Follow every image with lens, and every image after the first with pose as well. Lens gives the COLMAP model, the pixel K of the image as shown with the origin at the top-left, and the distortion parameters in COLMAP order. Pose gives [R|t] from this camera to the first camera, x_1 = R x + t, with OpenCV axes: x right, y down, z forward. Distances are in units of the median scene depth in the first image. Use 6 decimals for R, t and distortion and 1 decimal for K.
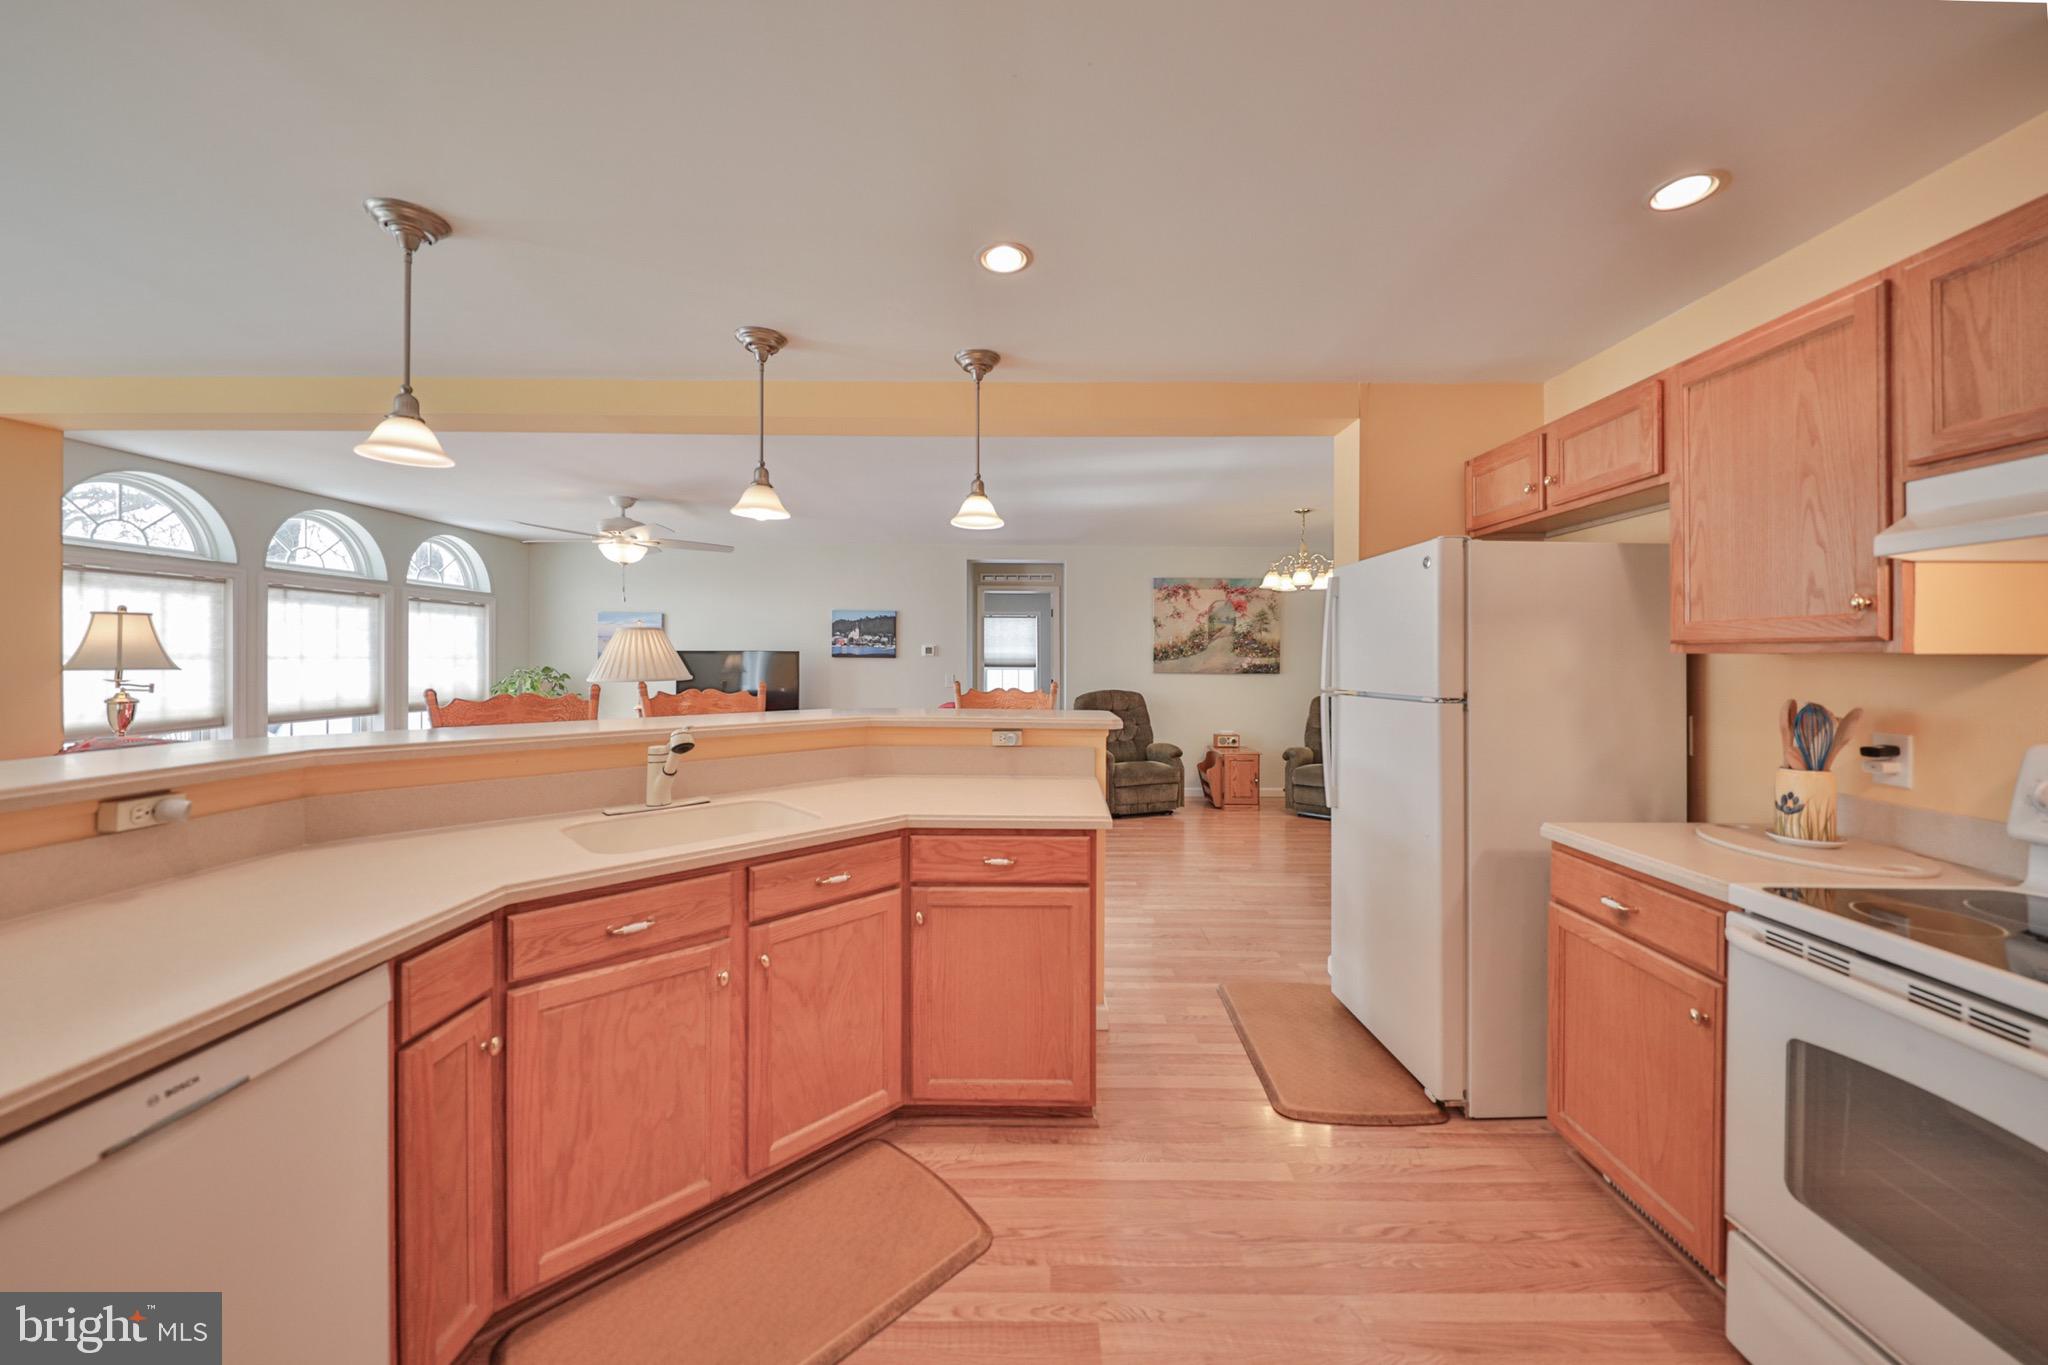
lens RADIAL K [[722.7, 0, 1023.2], [0, 722.7, 654.8], [0, 0, 1]] dist [-0.000294, -0.000092]
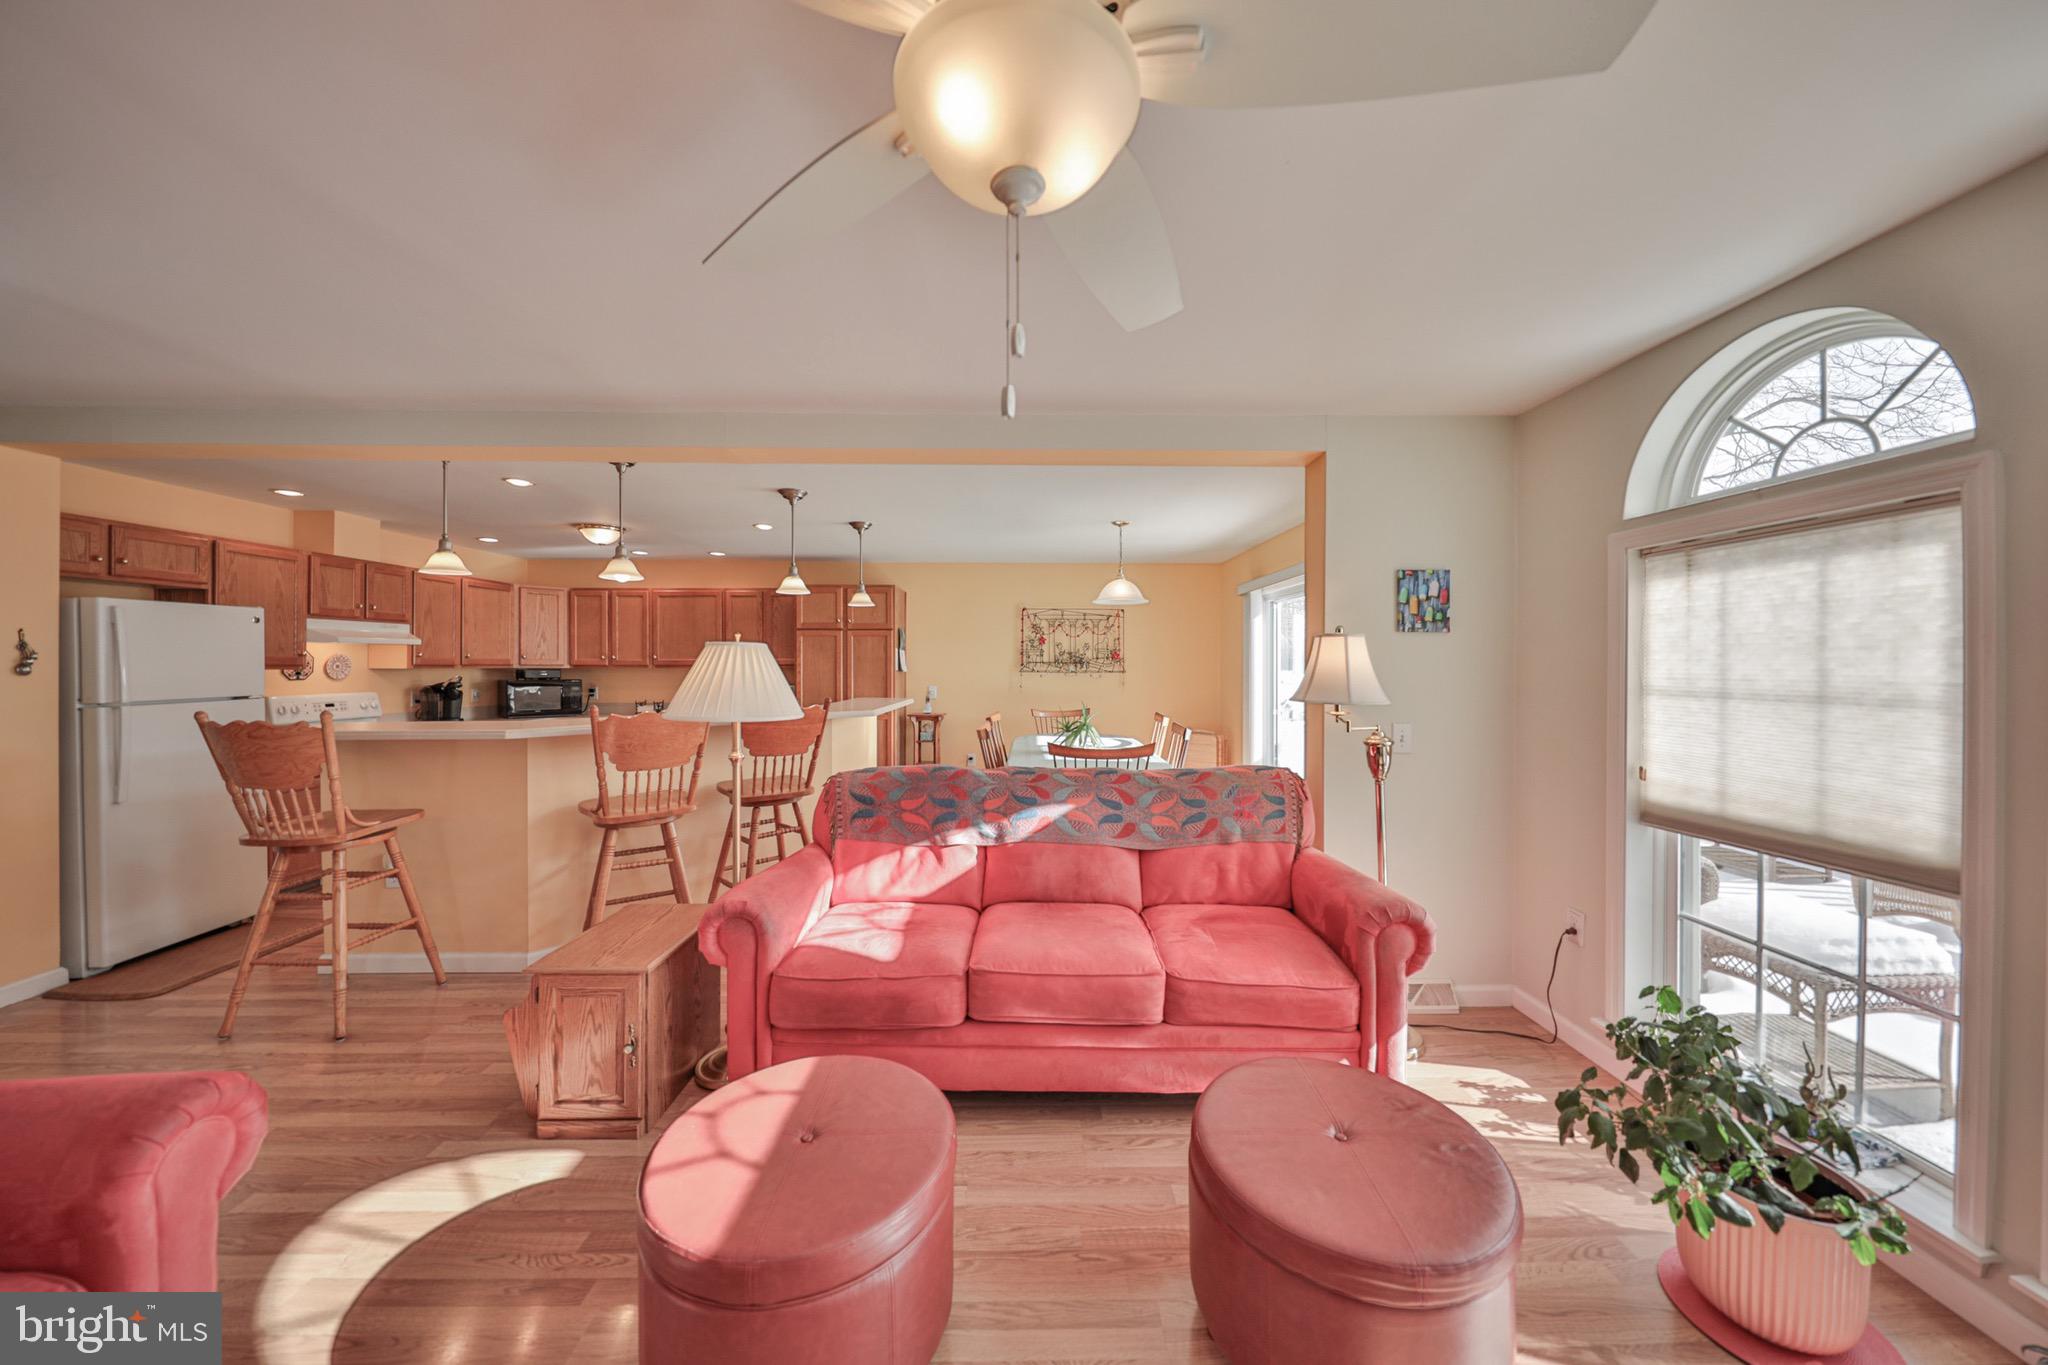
lens RADIAL K [[692.5, 0, 1030.9], [0, 692.5, 668.2], [0, 0, 1]] dist [0.010389, -0.005401]
pose [[-0.999895, -0.007113, -0.012636, -0.430475], [-0.007182, 0.999959, 0.005466, -0.010297], [0.012597, 0.005556, -0.999905, 0.889172]]
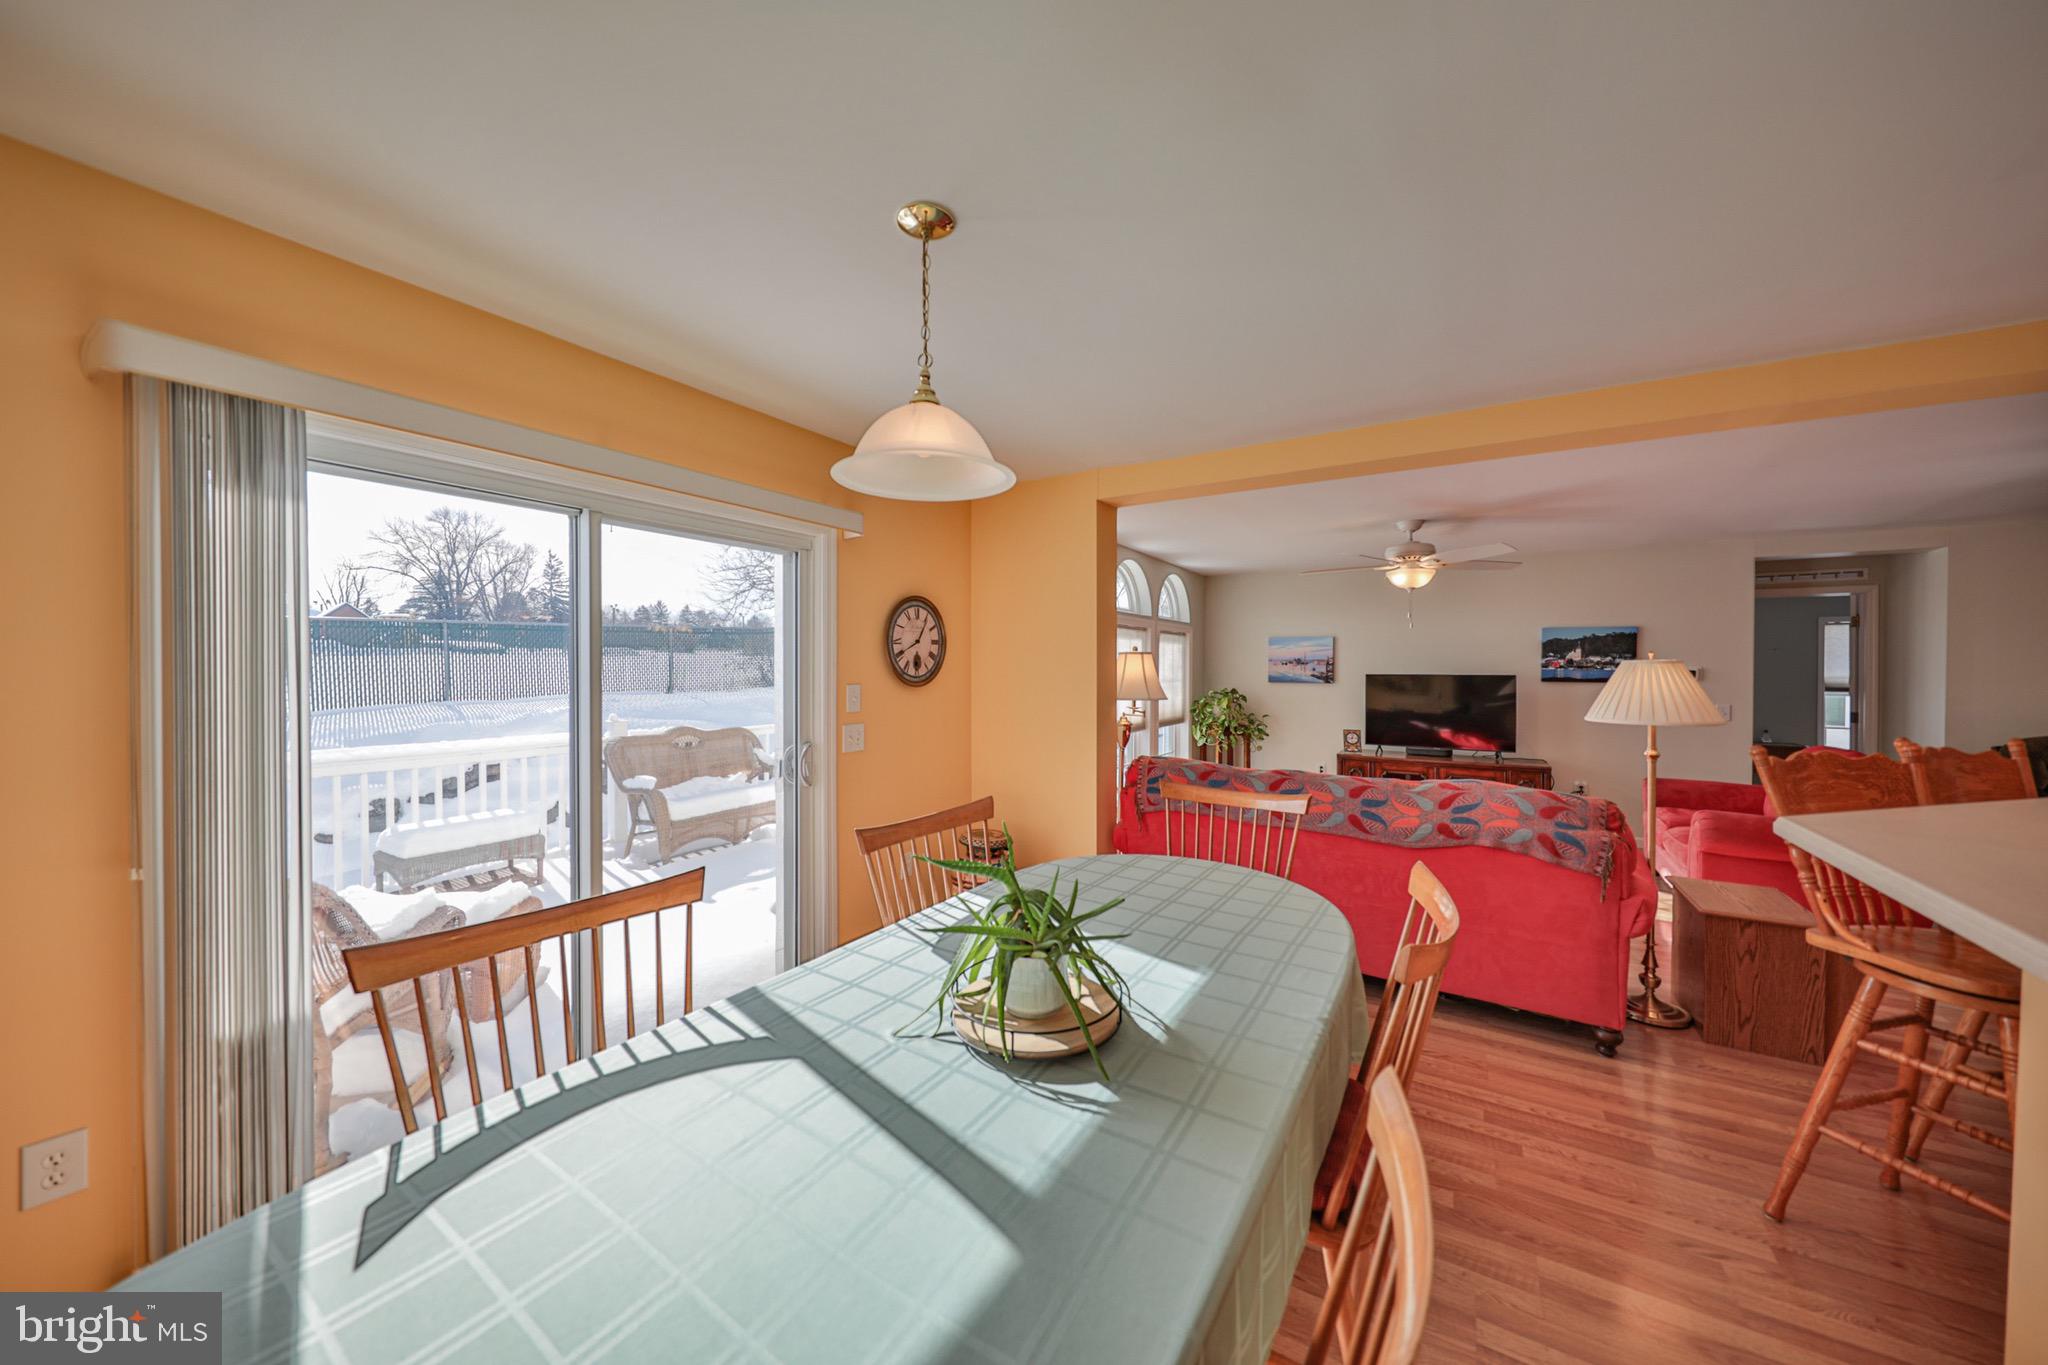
lens RADIAL K [[692.5, 0, 1030.9], [0, 692.5, 668.2], [0, 0, 1]] dist [0.010389, -0.005401]
pose [[0.849680, -0.001296, -0.527297, -0.385128], [0.002302, 0.999997, 0.001252, -0.016890], [0.527294, -0.002277, 0.849680, -0.049308]]
